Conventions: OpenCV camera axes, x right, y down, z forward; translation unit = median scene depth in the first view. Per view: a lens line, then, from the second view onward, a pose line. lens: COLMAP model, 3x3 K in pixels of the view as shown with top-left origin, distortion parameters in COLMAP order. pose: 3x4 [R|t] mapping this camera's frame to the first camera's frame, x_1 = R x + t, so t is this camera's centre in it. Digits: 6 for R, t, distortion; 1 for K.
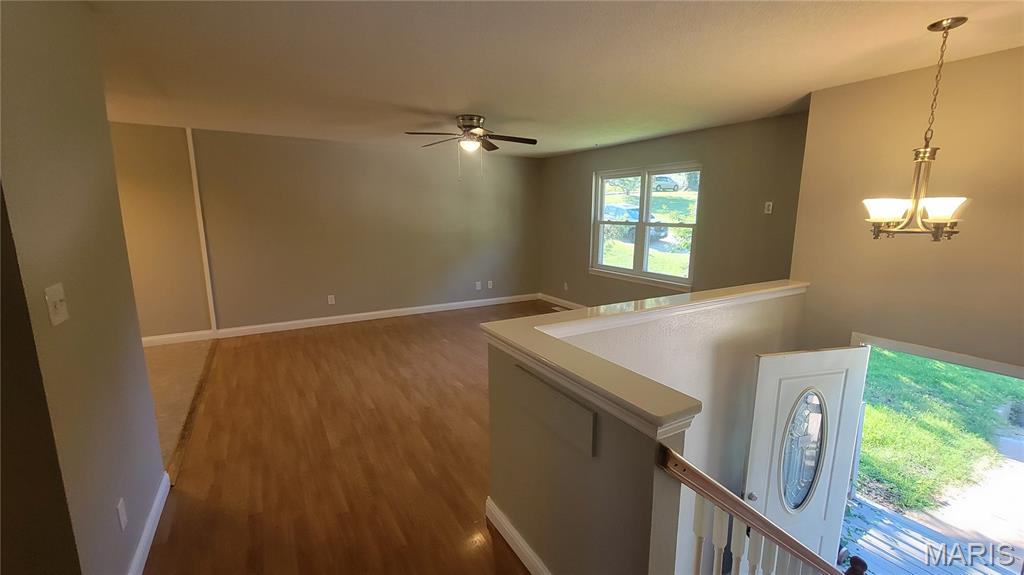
lens RADIAL K [[418.4, 0, 516.5], [0, 418.4, 287.9], [0, 0, 1]] dist [0.001229, 0.000088]
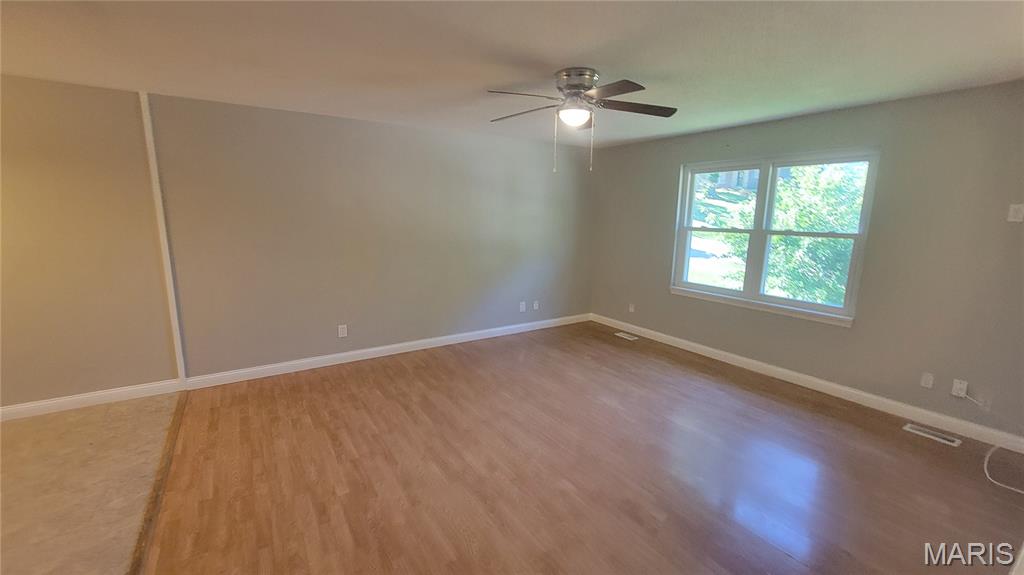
lens RADIAL K [[416.8, 0, 512.0], [0, 416.8, 287.5], [0, 0, 1]] dist [-0.001665, -0.000335]
pose [[0.999505, -0.001018, 0.031435, -0.192233], [0.001076, 0.999998, -0.001838, -0.056875], [-0.031433, 0.001871, 0.999504, 0.287928]]
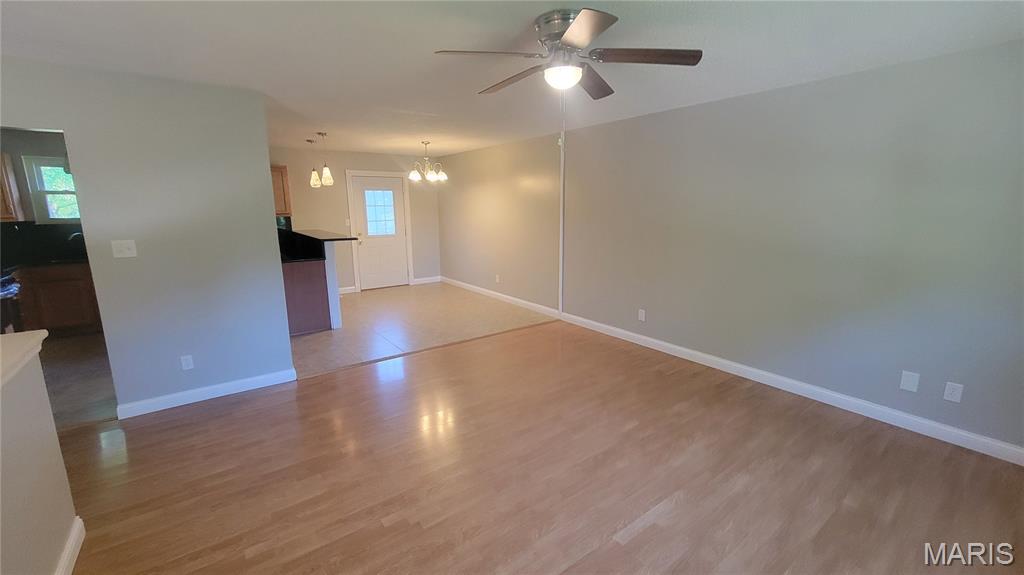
lens RADIAL K [[418.4, 0, 516.5], [0, 418.4, 287.9], [0, 0, 1]] dist [0.001229, 0.000088]
pose [[0.097074, 0.189766, -0.977019, 0.370488], [-0.173588, 0.969837, 0.171124, -0.140017], [0.980022, 0.152987, 0.127087, 0.771863]]
